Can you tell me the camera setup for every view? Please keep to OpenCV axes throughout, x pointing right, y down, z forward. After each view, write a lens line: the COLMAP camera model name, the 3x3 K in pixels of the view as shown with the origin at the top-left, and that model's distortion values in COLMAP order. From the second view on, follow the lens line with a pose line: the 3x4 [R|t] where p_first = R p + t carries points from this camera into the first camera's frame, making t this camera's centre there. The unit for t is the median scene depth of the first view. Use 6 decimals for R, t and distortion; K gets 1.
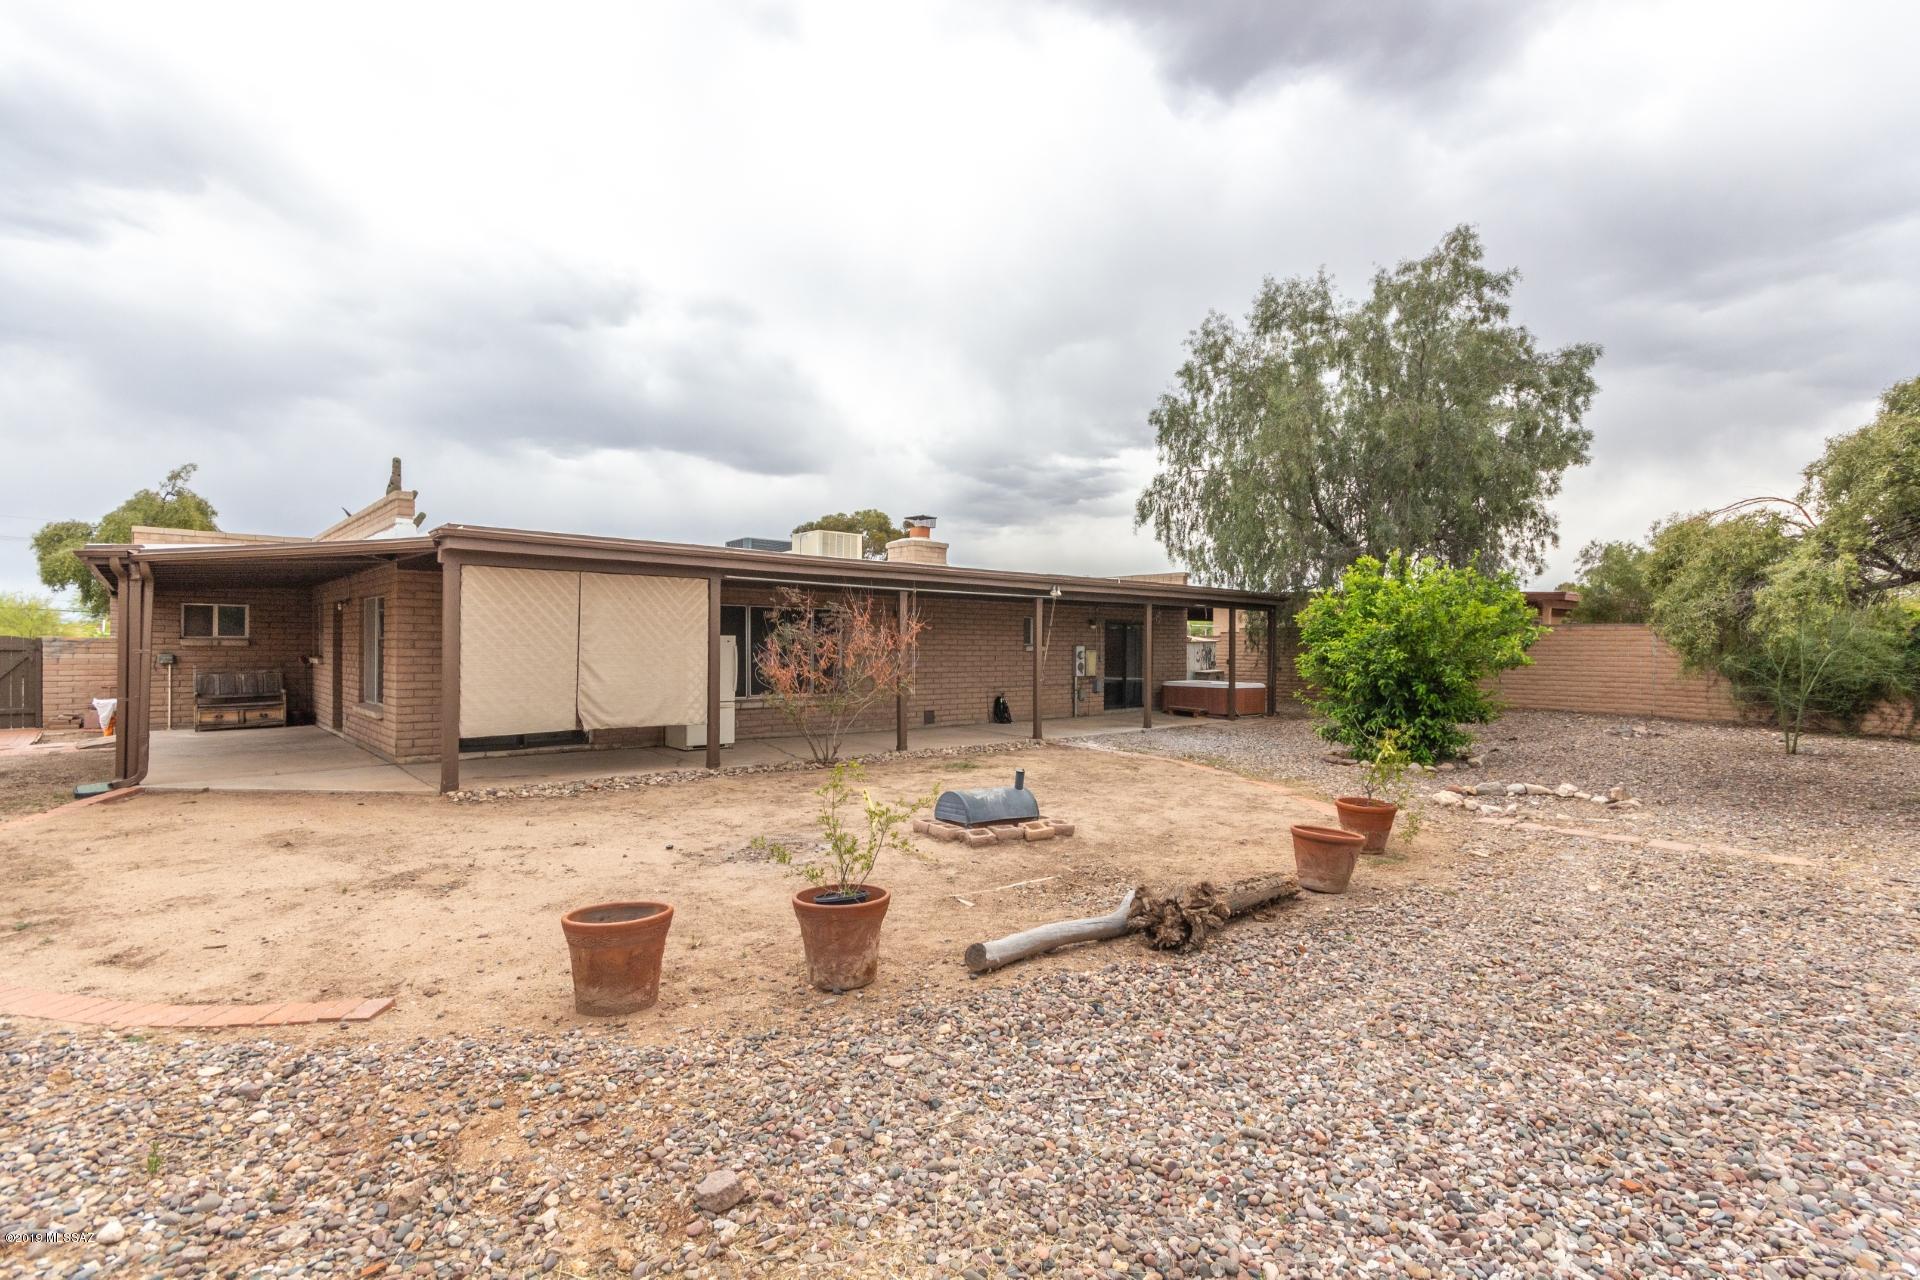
lens RADIAL K [[899.1, 0, 960.0], [0, 899.1, 652.2], [0, 0, 1]] dist [0.005642, 0.000395]
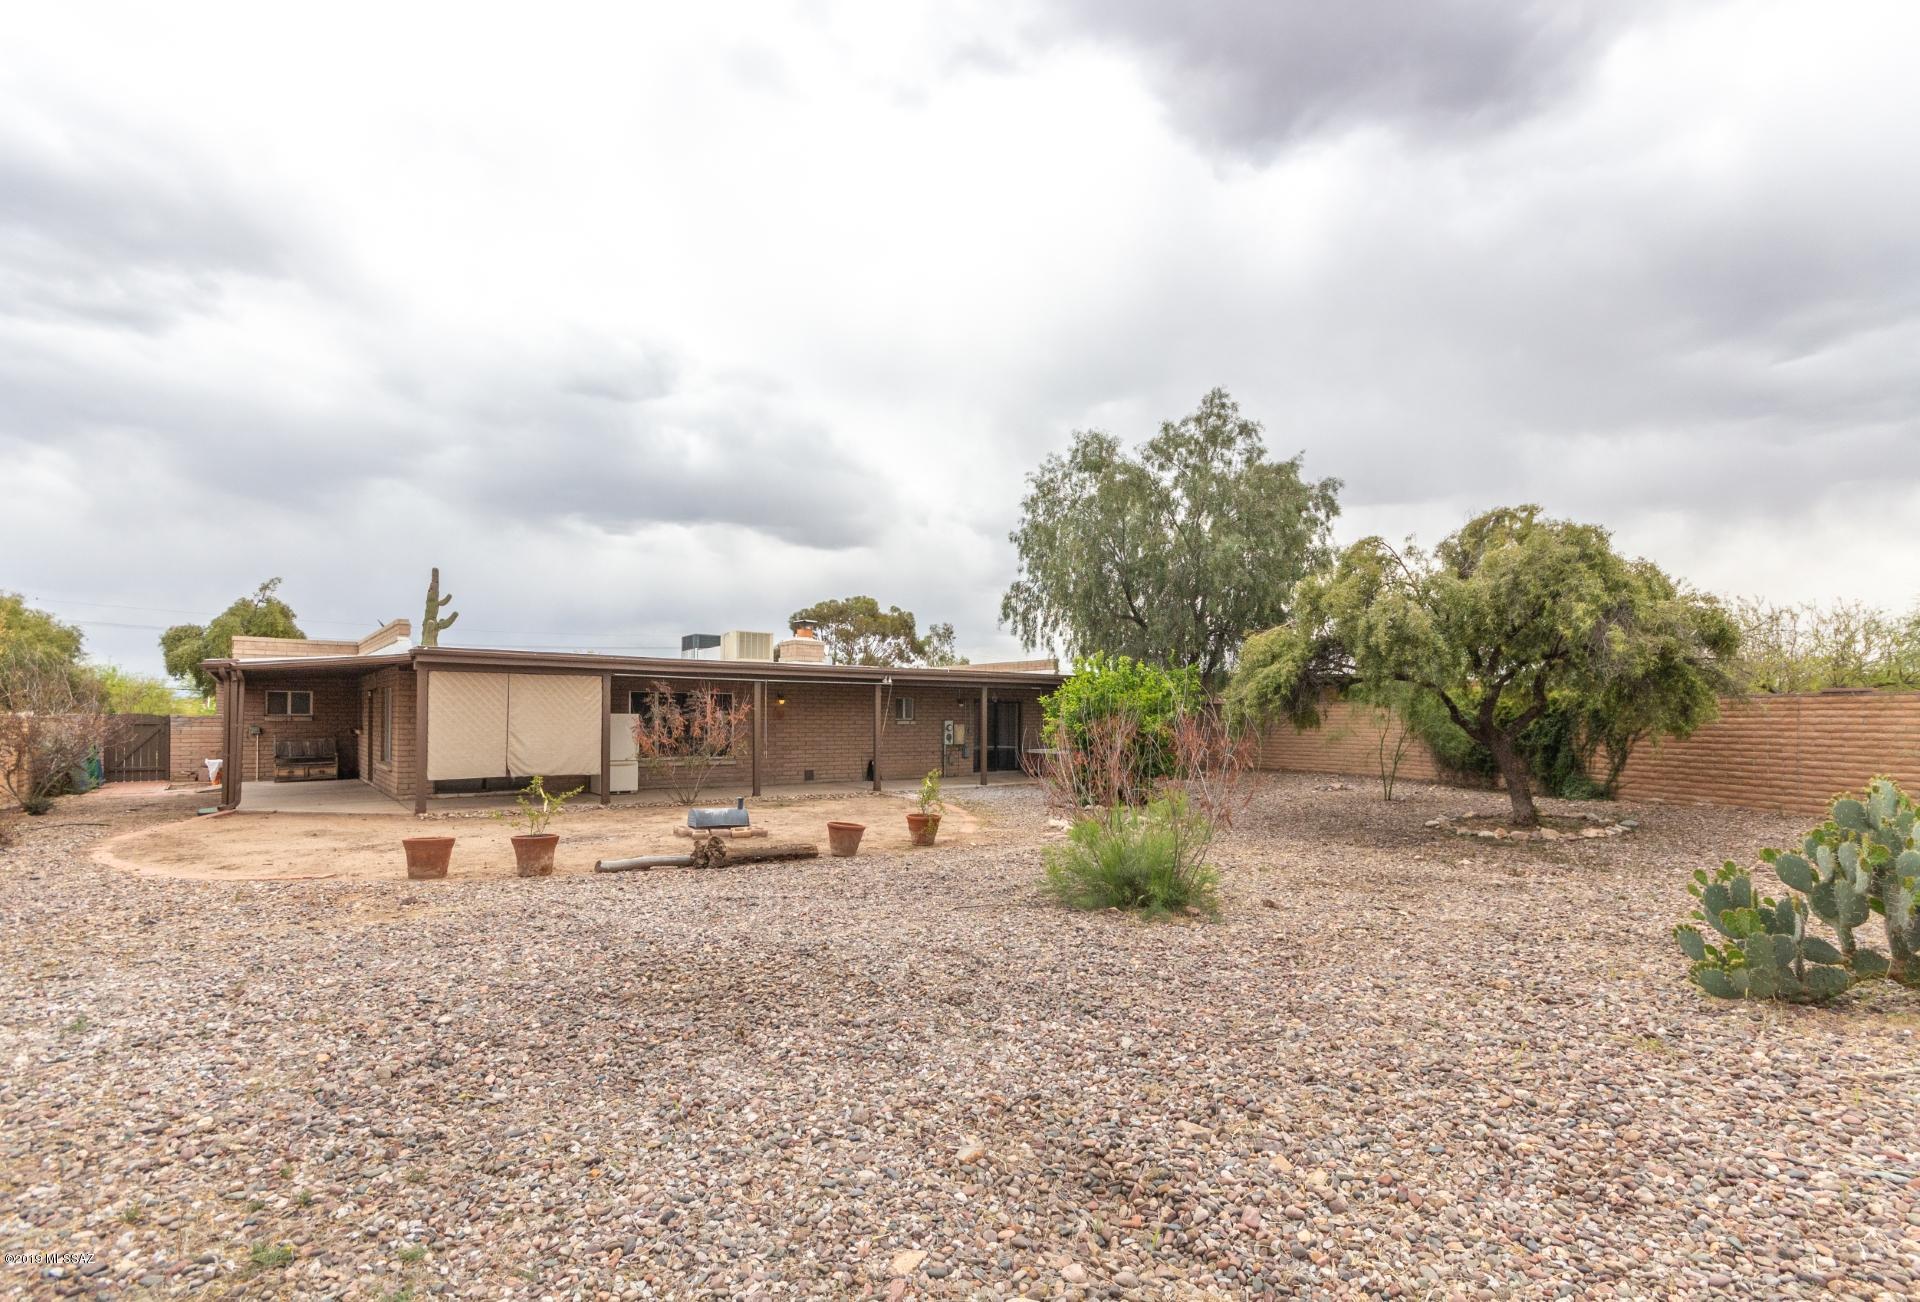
lens RADIAL K [[916.1, 0, 951.4], [0, 916.1, 717.8], [0, 0, 1]] dist [0.024963, 0.000553]
pose [[0.996523, -0.000933, -0.083318, 0.317400], [0.000286, 0.999970, -0.007778, -0.001114], [0.083323, 0.007727, 0.996493, -0.346102]]
